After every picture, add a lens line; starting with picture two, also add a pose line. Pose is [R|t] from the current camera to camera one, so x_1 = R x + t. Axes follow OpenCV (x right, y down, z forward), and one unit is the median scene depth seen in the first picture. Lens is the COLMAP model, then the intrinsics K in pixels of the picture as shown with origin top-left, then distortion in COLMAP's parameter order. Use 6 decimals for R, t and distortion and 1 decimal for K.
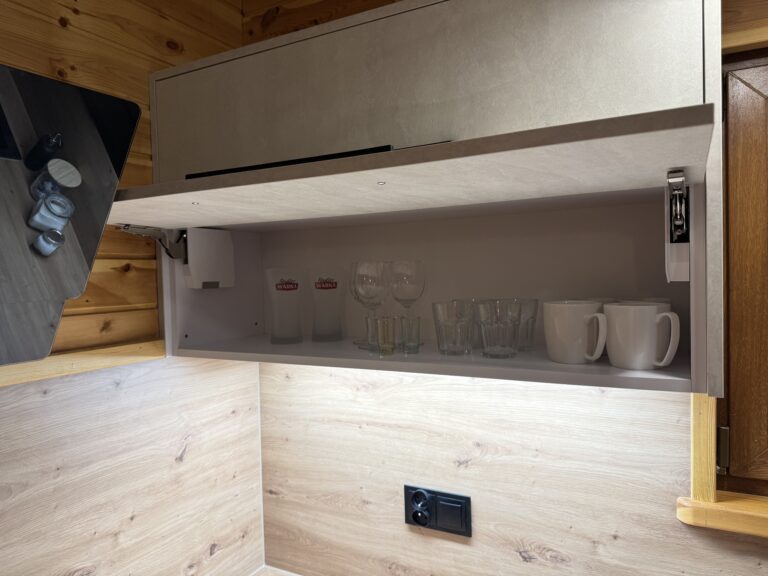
lens RADIAL K [[540.5, 0, 383.8], [0, 540.5, 290.3], [0, 0, 1]] dist [0.082941, -0.113052]
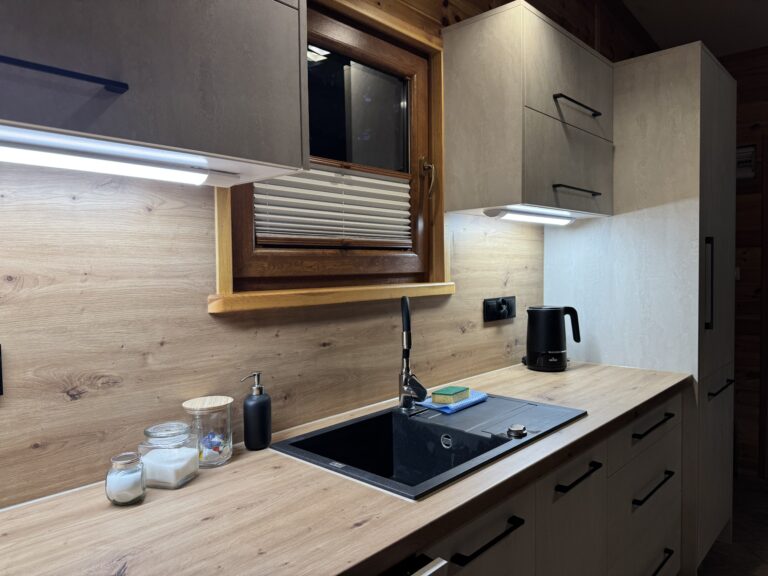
lens RADIAL K [[540.5, 0, 383.8], [0, 540.5, 290.3], [0, 0, 1]] dist [0.082941, -0.113052]
pose [[0.252858, -0.017290, 0.967349, -0.469205], [0.038110, 0.999242, 0.007898, 0.313966], [-0.966752, 0.034869, 0.253326, 0.257897]]
